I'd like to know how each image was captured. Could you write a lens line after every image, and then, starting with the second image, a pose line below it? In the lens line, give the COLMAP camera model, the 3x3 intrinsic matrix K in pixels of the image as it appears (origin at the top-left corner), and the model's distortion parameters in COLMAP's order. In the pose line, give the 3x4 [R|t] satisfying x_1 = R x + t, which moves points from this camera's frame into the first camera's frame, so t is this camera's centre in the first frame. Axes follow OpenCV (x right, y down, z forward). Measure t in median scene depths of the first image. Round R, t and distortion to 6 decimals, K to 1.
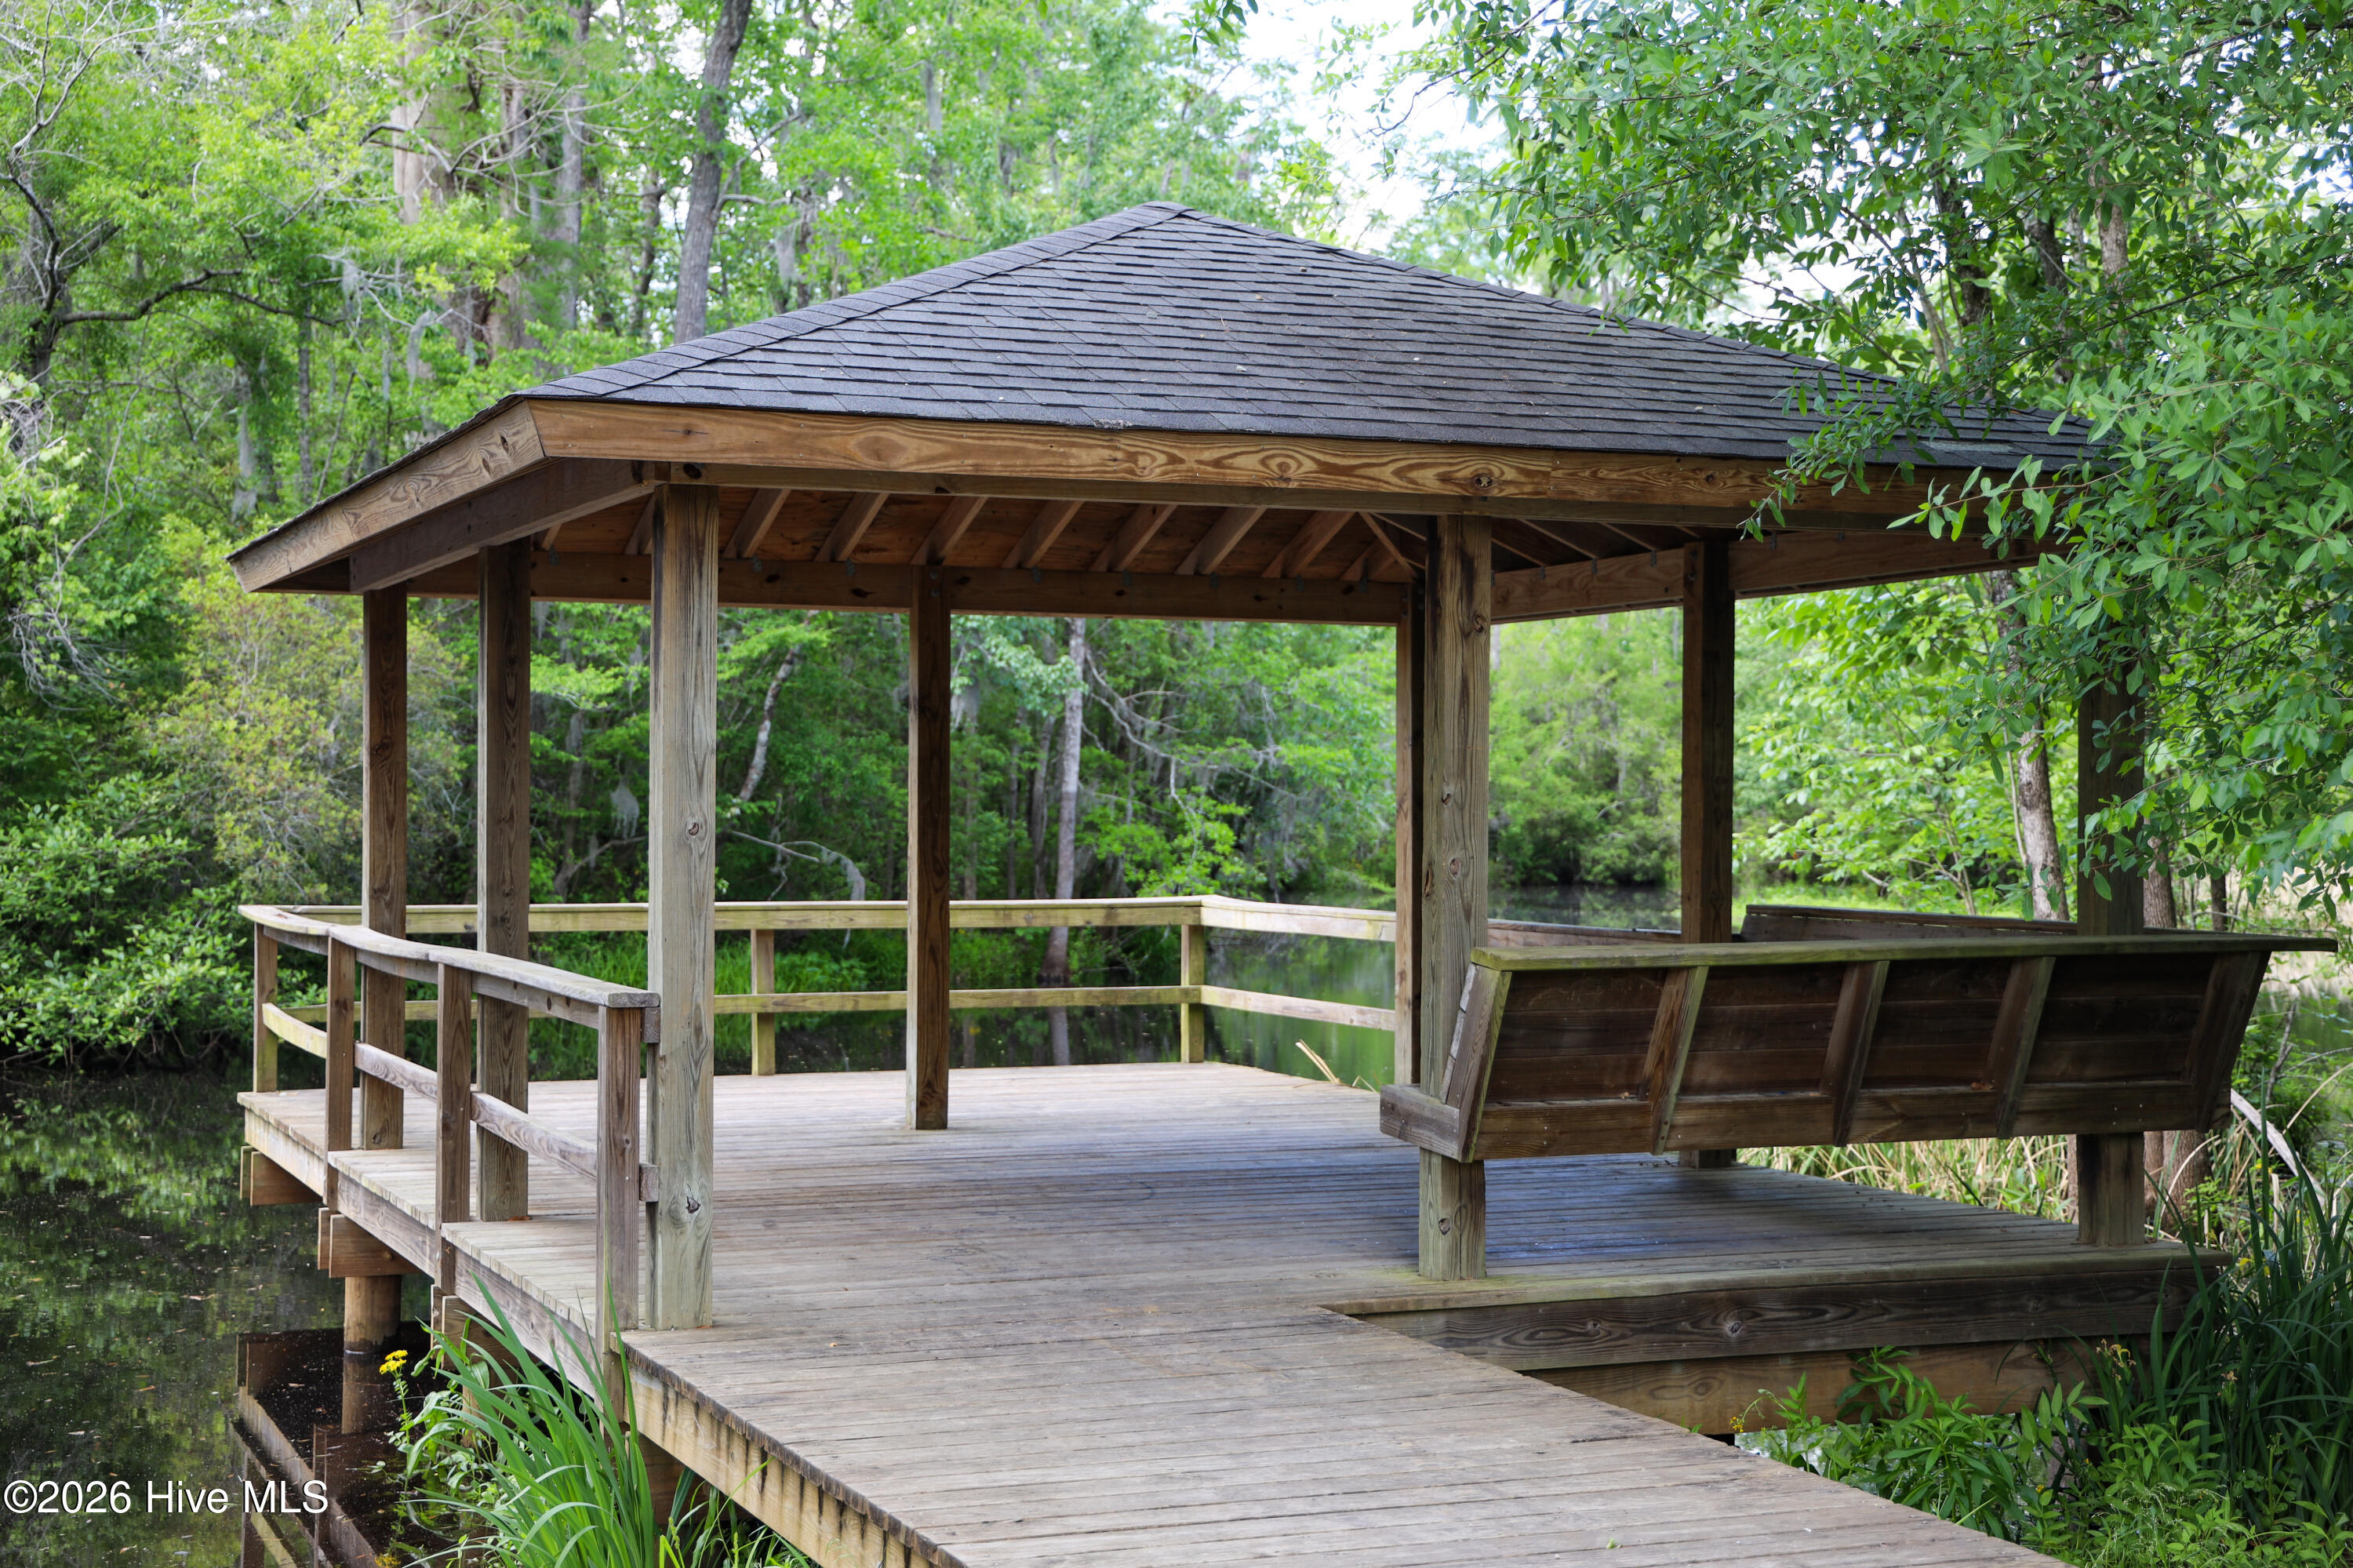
lens RADIAL K [[3241.5, 0, 1176.5], [0, 3241.5, 784.0], [0, 0, 1]] dist [0.013331, -0.002399]
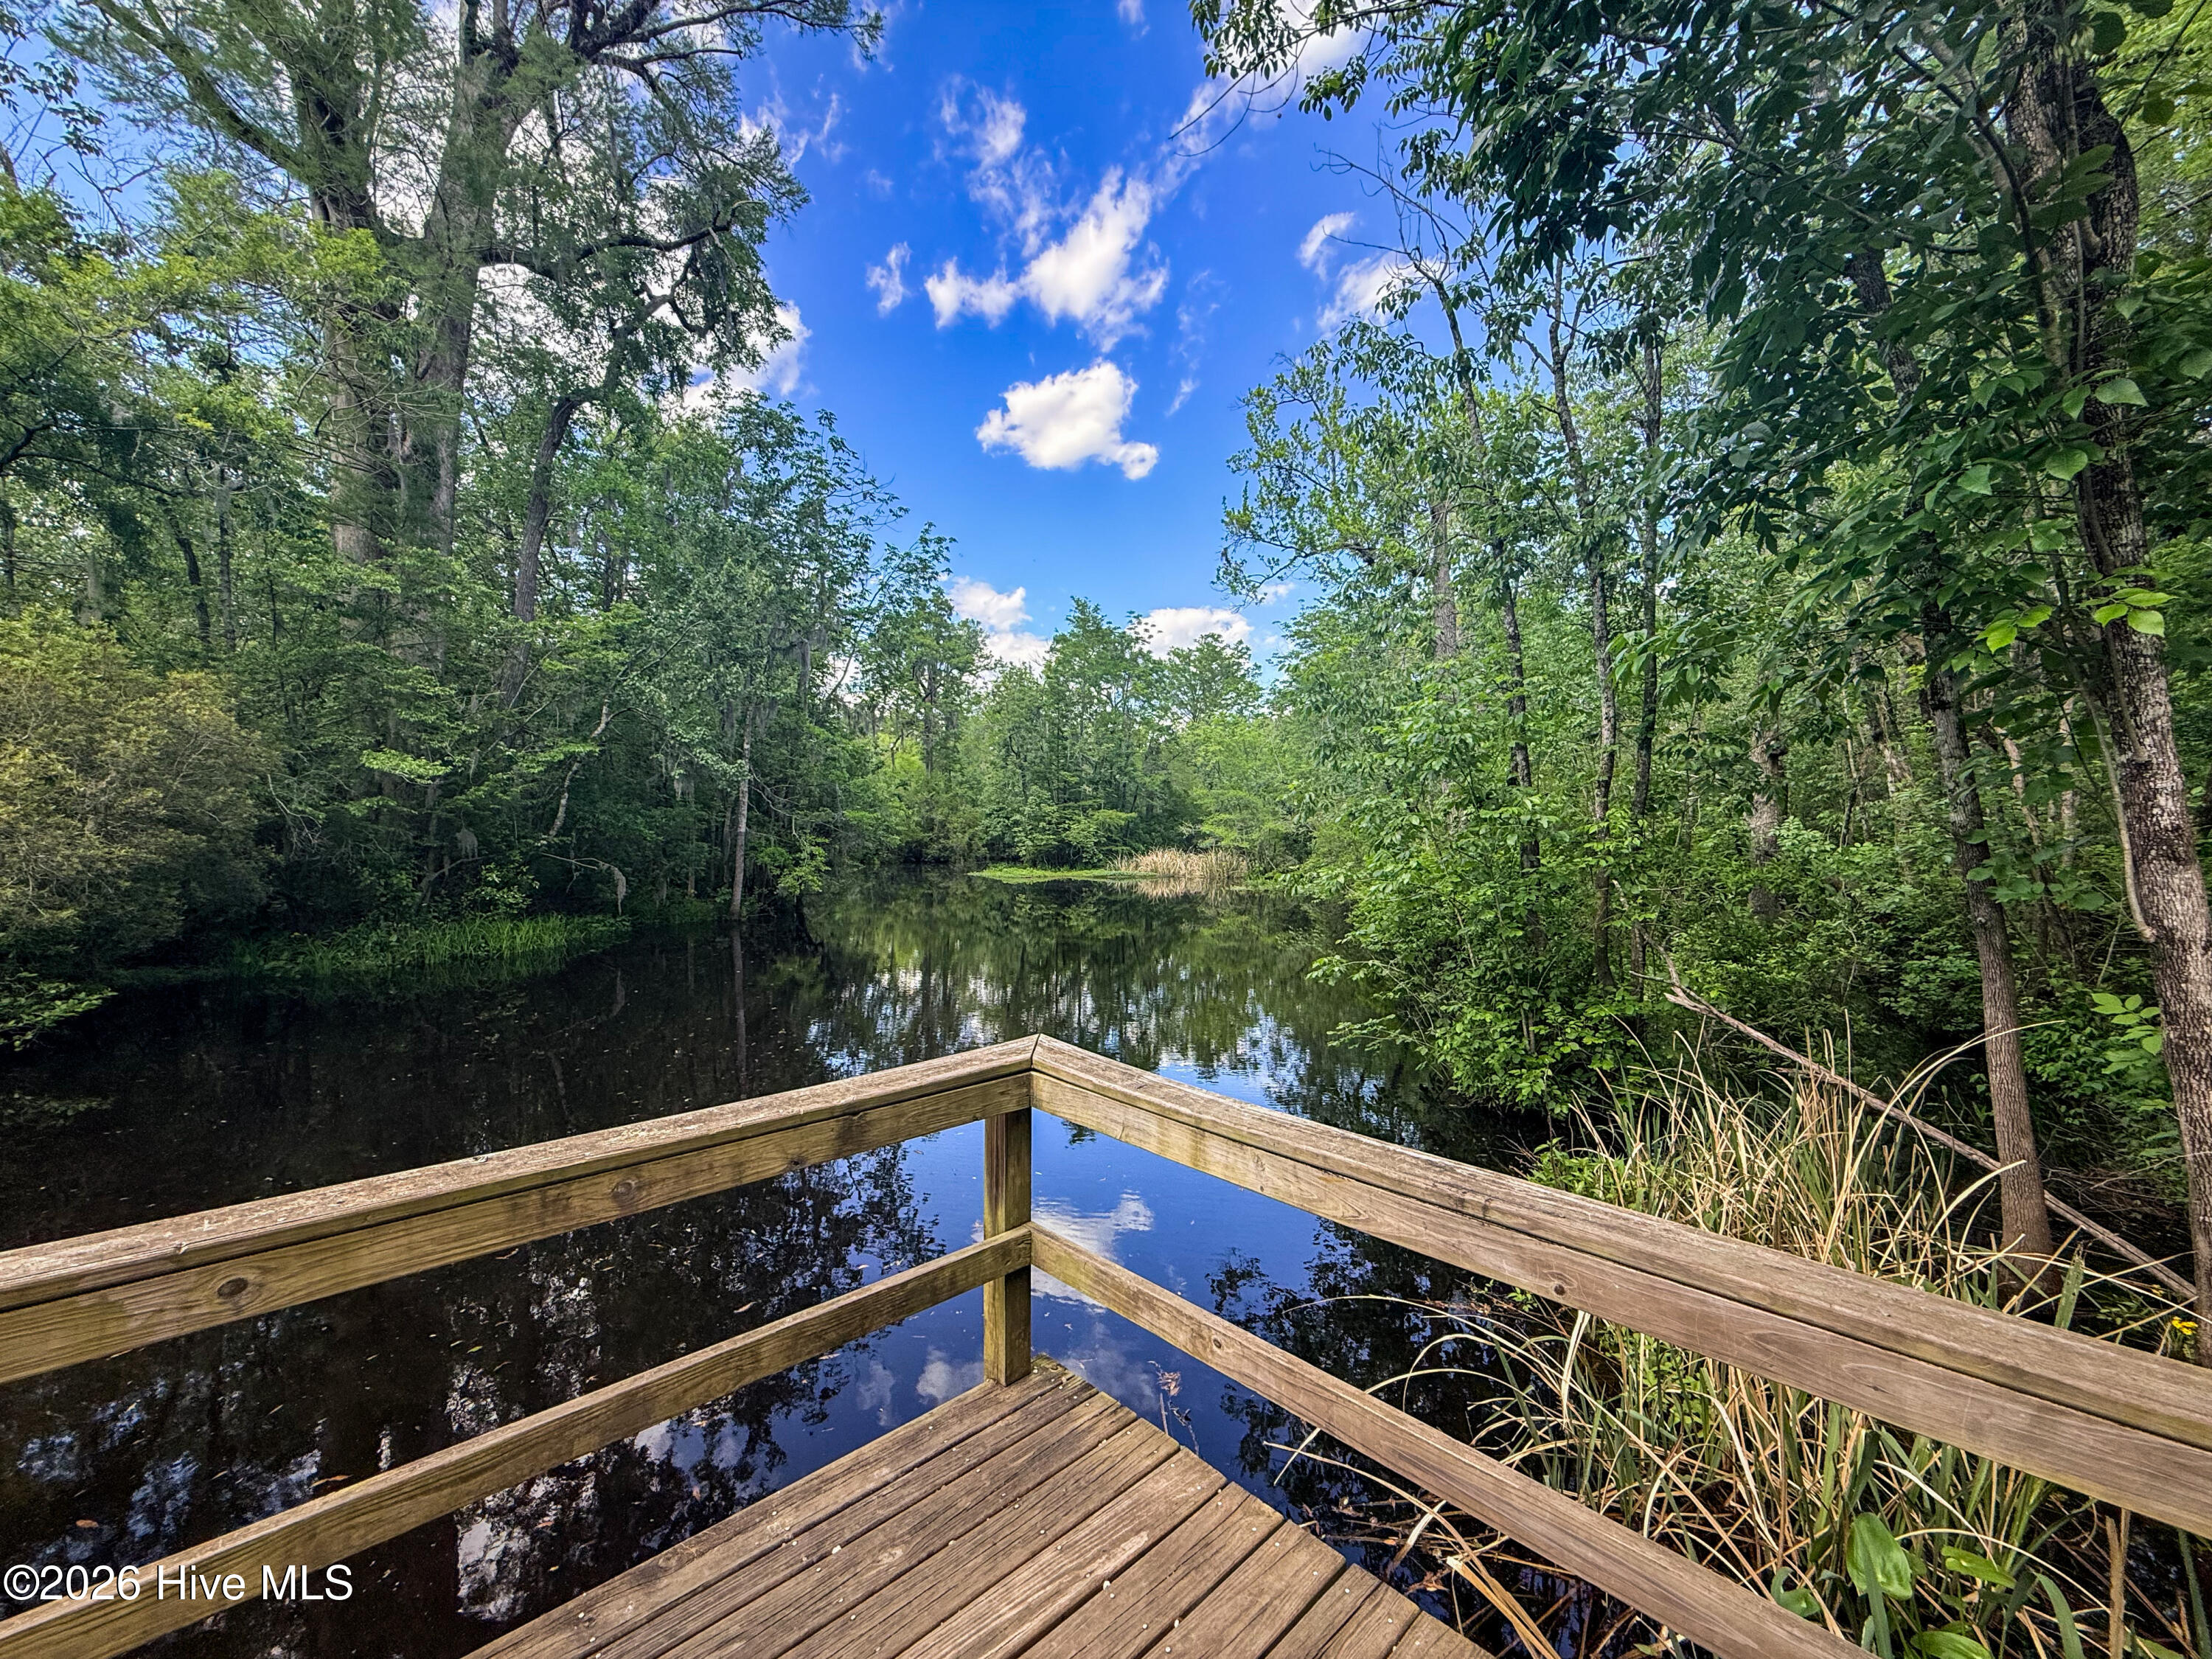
lens RADIAL K [[872.3, 0, 1099.9], [0, 872.3, 834.8], [0, 0, 1]] dist [-0.000459, 0.000054]
pose [[0.936409, -0.000409, 0.350910, -0.031390], [-0.001739, 0.999982, 0.005805, 0.001261], [-0.350906, -0.006046, 0.936391, 0.855972]]
